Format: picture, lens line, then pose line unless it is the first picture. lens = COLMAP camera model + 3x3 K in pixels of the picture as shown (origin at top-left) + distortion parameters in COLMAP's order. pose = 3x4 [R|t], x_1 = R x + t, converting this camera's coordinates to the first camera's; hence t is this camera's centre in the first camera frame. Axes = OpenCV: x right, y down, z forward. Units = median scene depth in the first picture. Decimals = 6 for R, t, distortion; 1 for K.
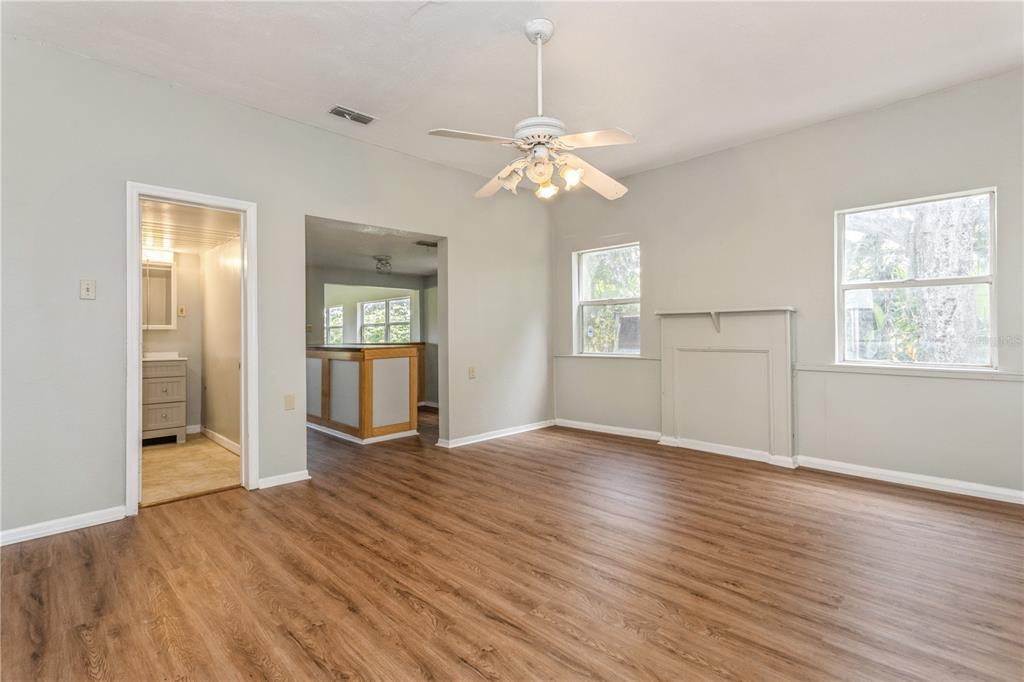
lens RADIAL K [[483.6, 0, 513.0], [0, 483.6, 336.1], [0, 0, 1]] dist [-0.015808, -0.000429]
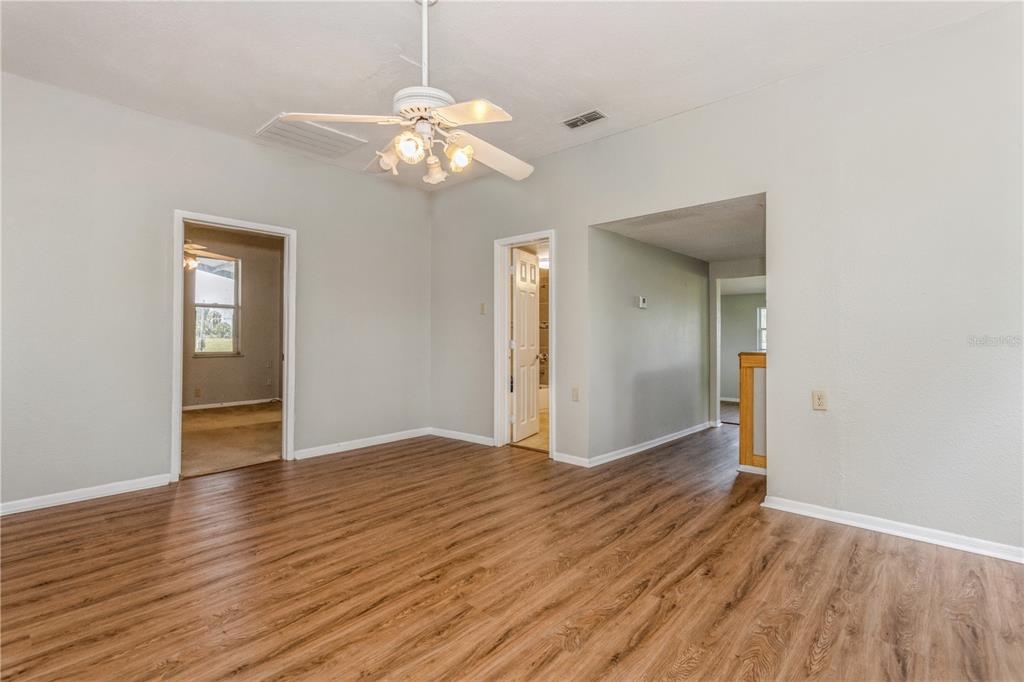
lens RADIAL K [[483.6, 0, 513.1], [0, 483.6, 334.0], [0, 0, 1]] dist [-0.015808, -0.000429]
pose [[0.053066, 0.006242, -0.998571, 0.901488], [-0.013860, 0.999889, 0.005513, -0.011814], [0.998495, 0.013548, 0.053147, 1.067826]]
